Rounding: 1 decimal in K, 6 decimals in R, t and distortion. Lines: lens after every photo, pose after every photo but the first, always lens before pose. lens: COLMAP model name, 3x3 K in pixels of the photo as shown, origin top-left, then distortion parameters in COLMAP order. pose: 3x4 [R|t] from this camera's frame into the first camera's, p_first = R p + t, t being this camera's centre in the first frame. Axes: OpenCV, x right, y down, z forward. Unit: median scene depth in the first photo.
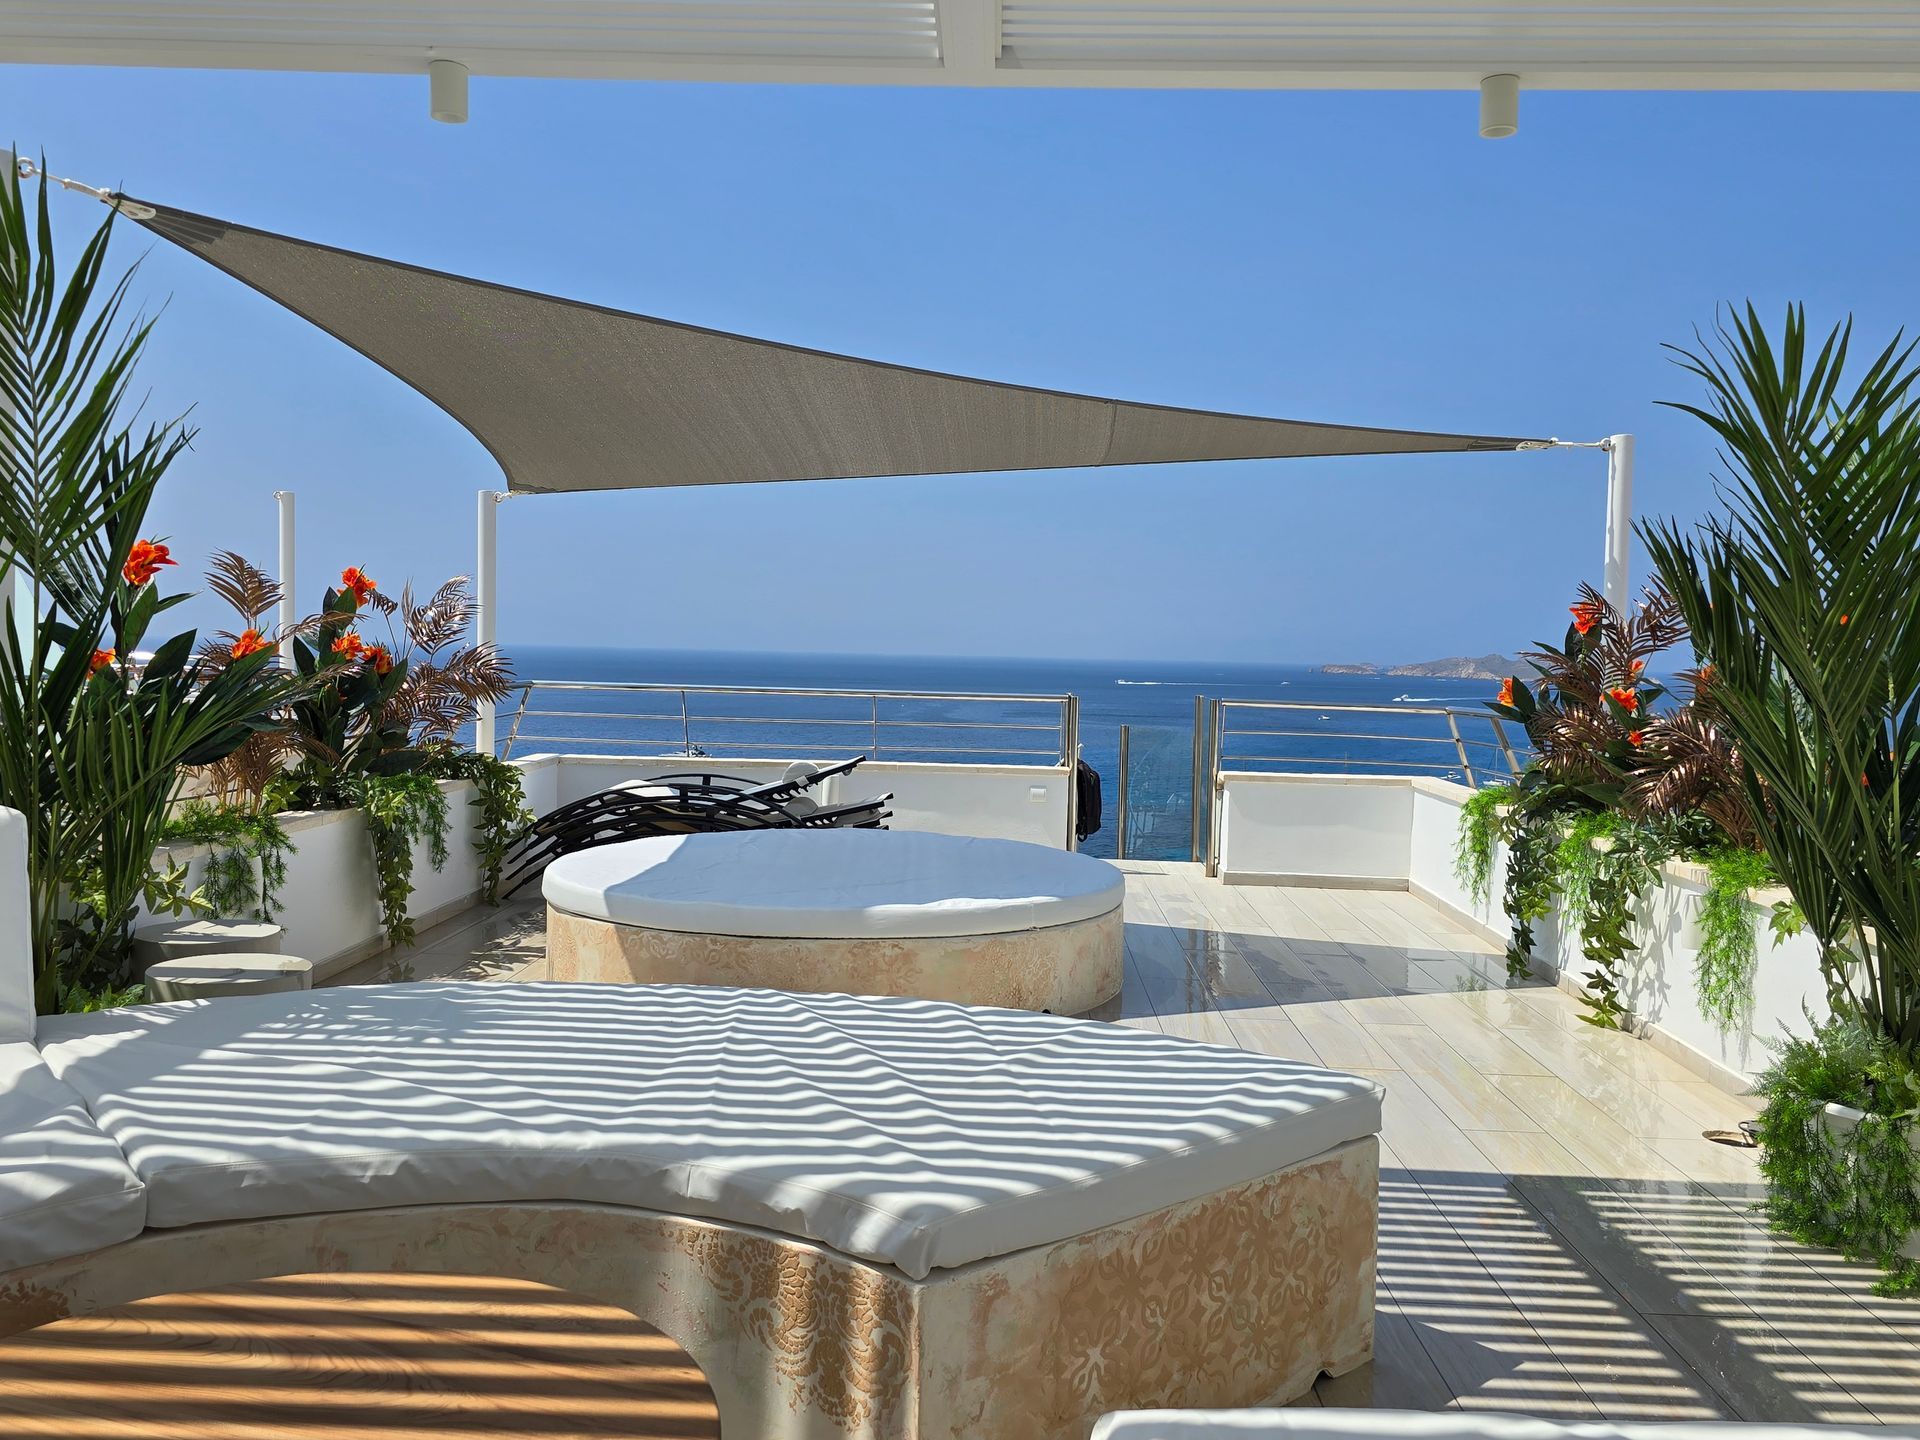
lens RADIAL K [[1563.7, 0, 963.8], [0, 1563.7, 706.7], [0, 0, 1]] dist [0.069789, -0.059040]
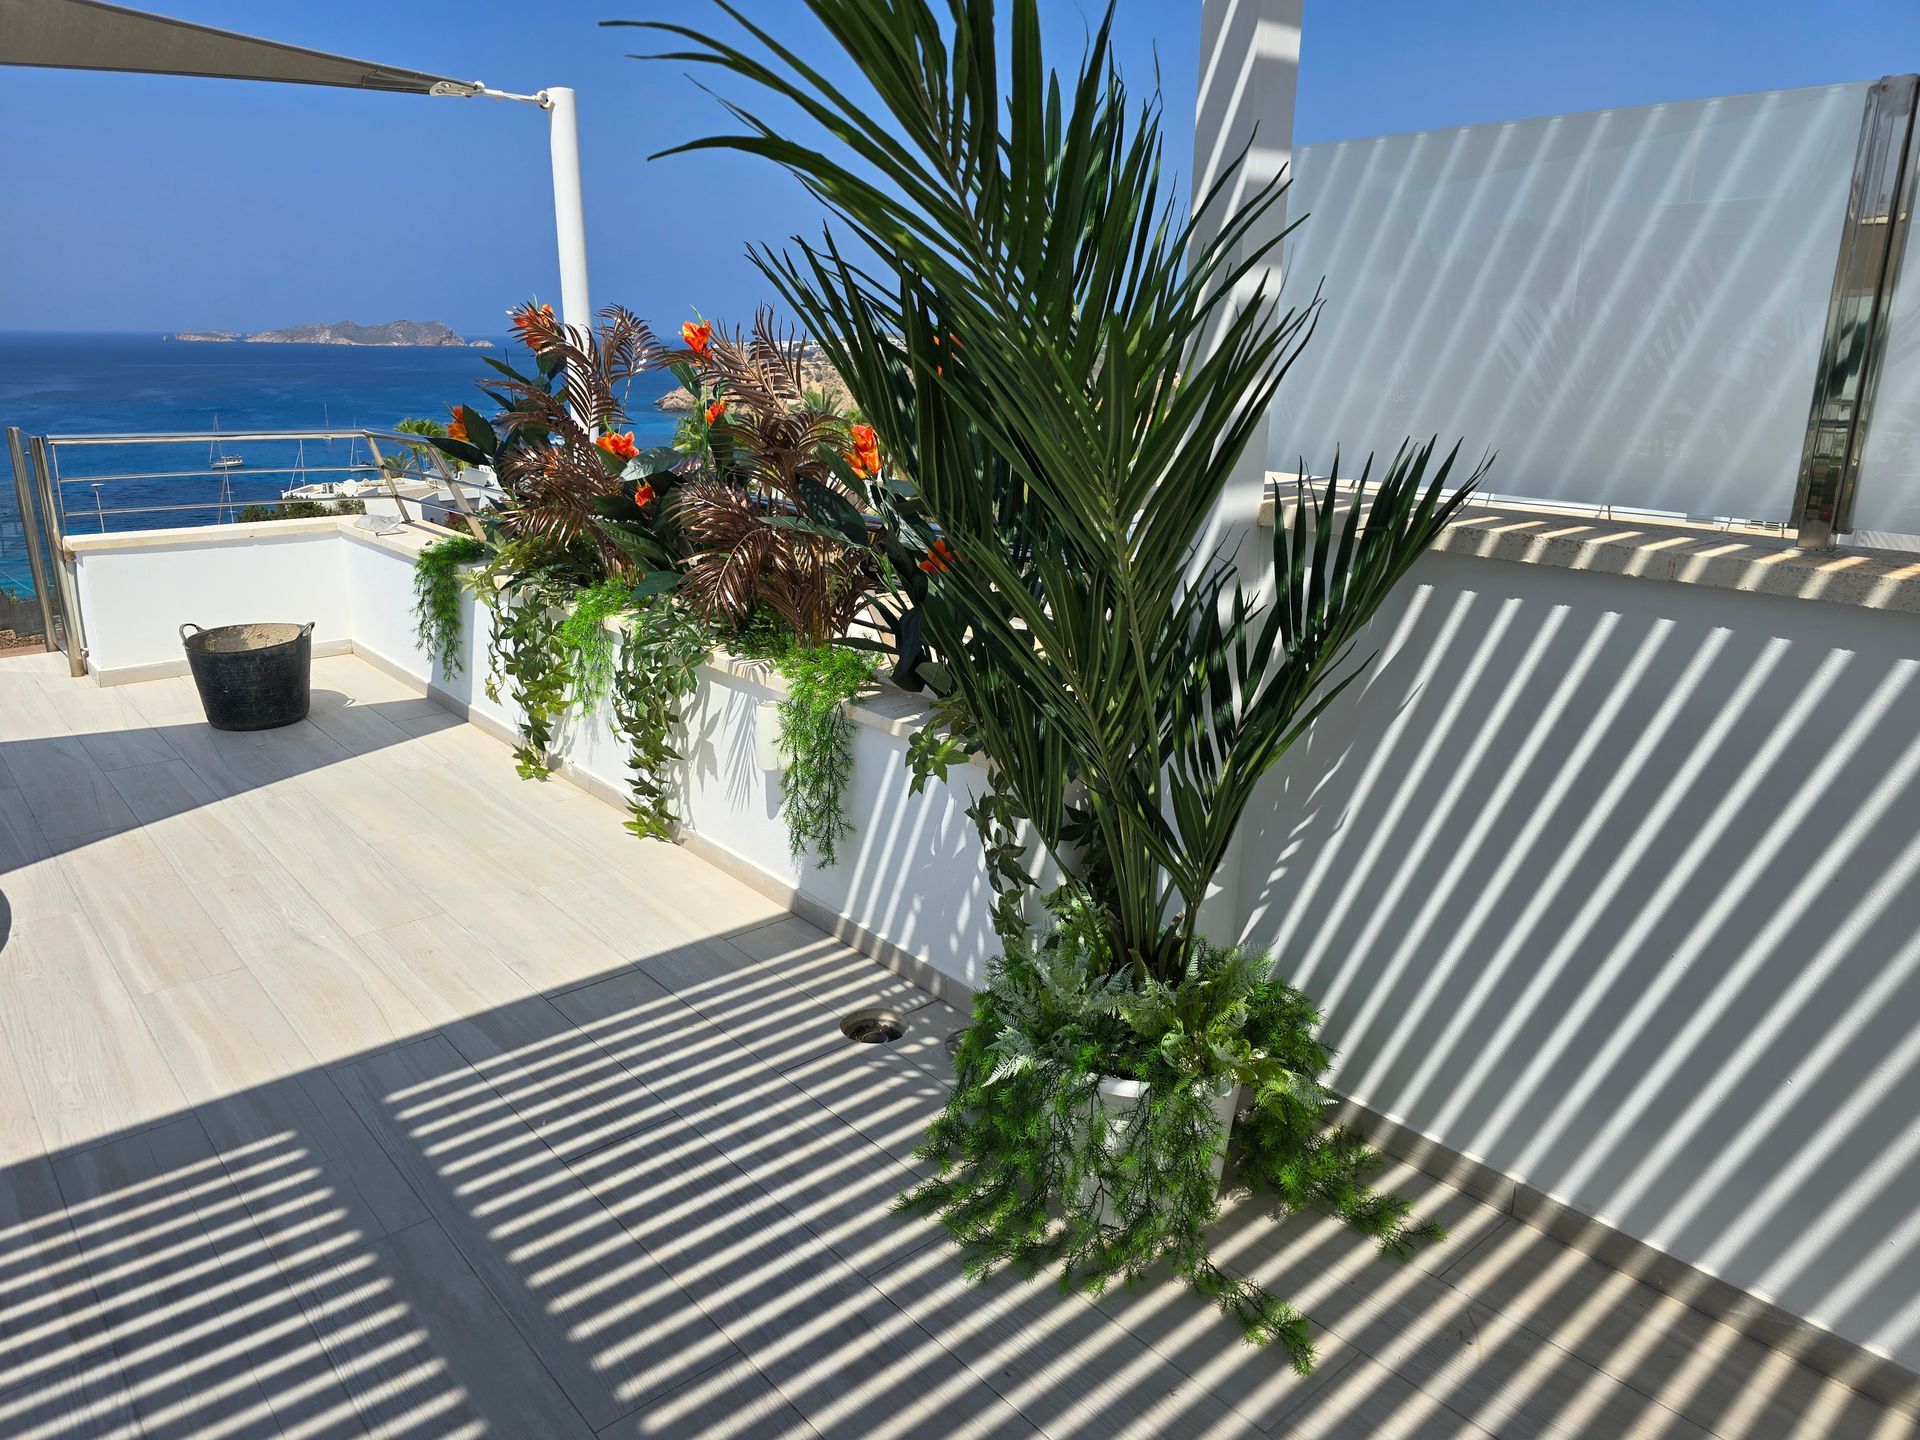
lens RADIAL K [[1293.4, 0, 944.7], [0, 1293.4, 708.3], [0, 0, 1]] dist [0.068333, -0.056883]
pose [[0.741417, -0.204197, 0.639221, 0.101422], [0.036767, 0.963507, 0.265144, -0.054024], [-0.670036, -0.173080, 0.721869, 0.456991]]
